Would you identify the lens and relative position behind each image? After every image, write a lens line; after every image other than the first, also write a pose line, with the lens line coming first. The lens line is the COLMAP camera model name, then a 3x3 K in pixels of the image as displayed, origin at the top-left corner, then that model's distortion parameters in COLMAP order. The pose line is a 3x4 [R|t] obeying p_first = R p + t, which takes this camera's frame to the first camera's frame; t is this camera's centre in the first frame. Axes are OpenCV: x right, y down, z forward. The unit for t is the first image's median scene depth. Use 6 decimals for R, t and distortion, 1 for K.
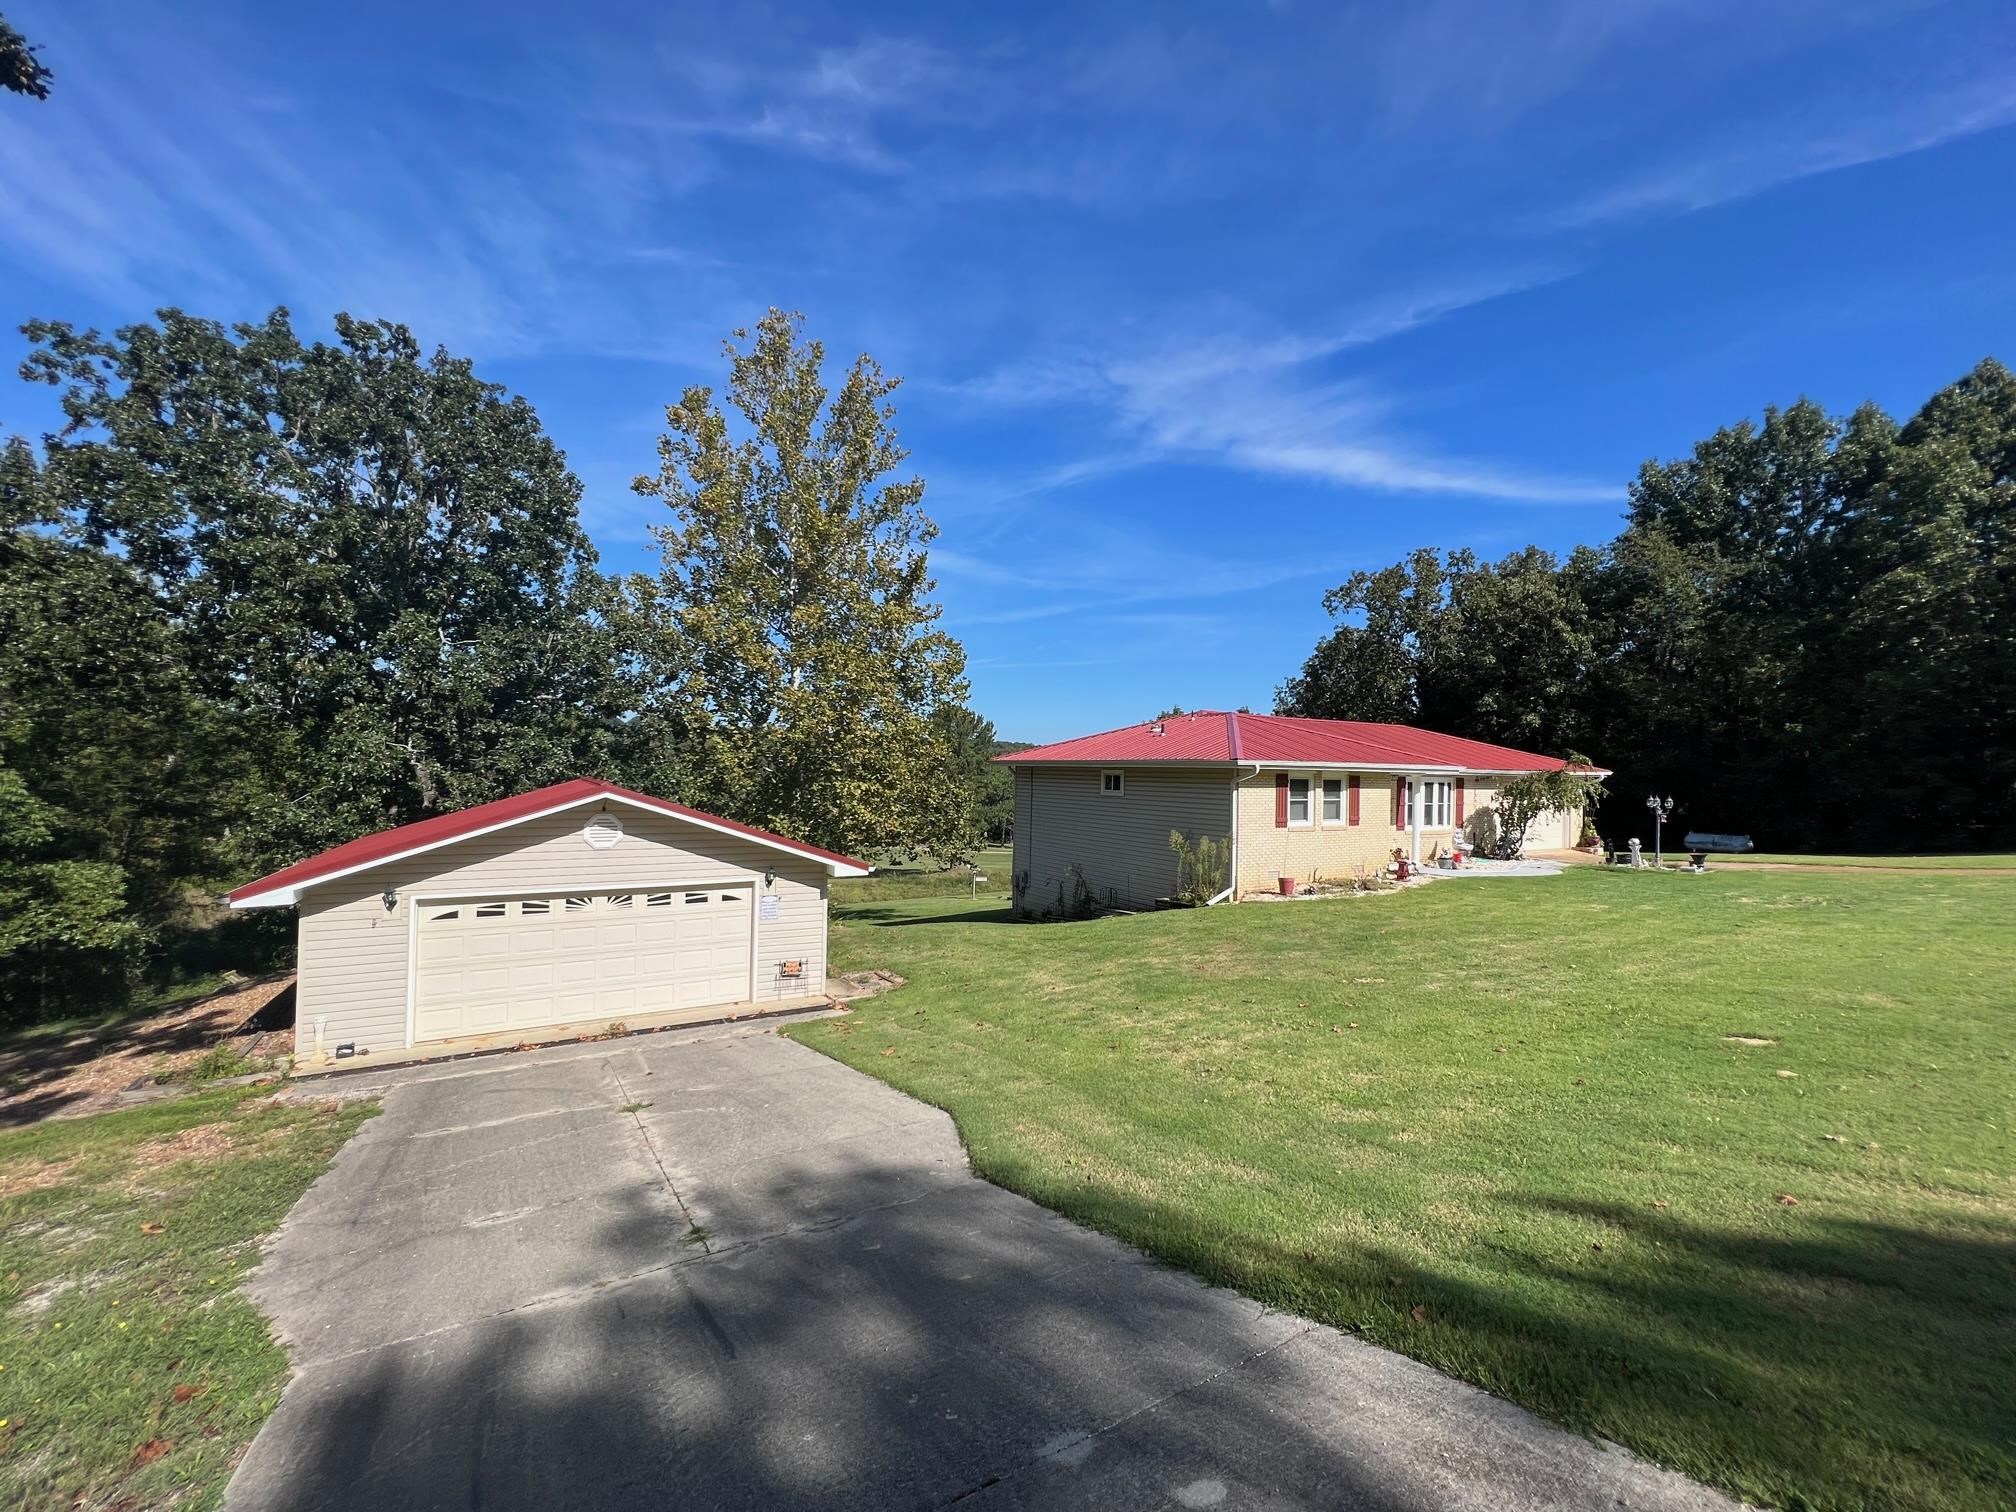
lens RADIAL K [[808.1, 0, 1010.9], [0, 808.1, 756.8], [0, 0, 1]] dist [-0.001062, 0.000215]
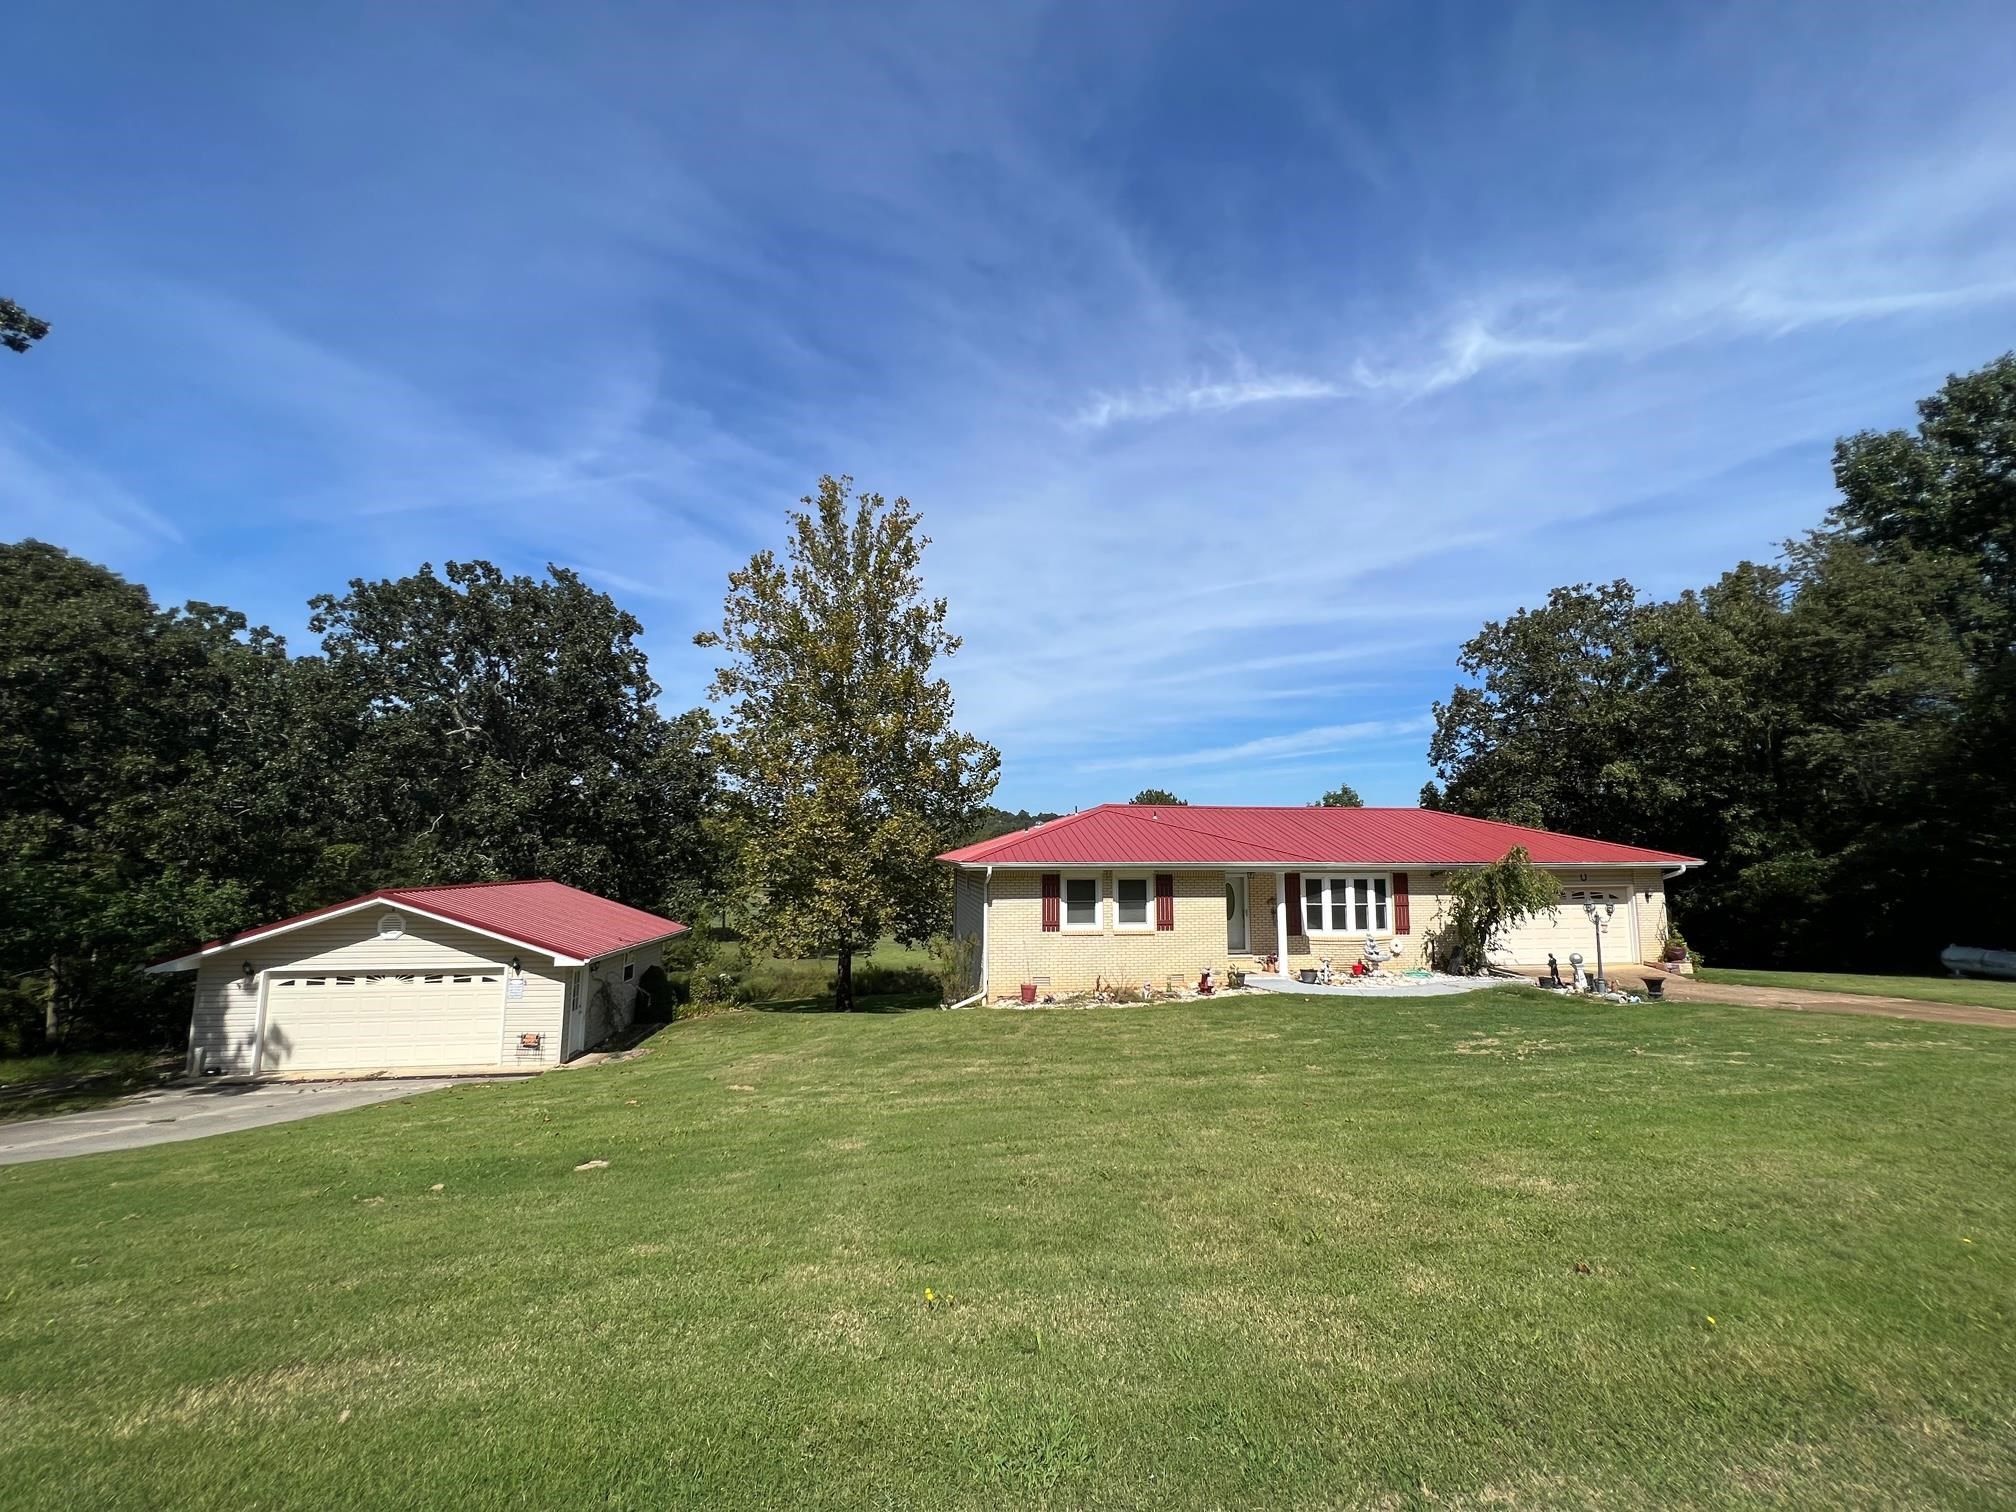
lens RADIAL K [[808.1, 0, 1010.9], [0, 808.1, 756.8], [0, 0, 1]] dist [-0.001062, 0.000215]
pose [[0.921898, -0.060093, -0.382745, 0.667555], [0.020998, 0.994196, -0.105516, -0.018457], [0.386864, 0.089238, 0.917809, 0.077788]]
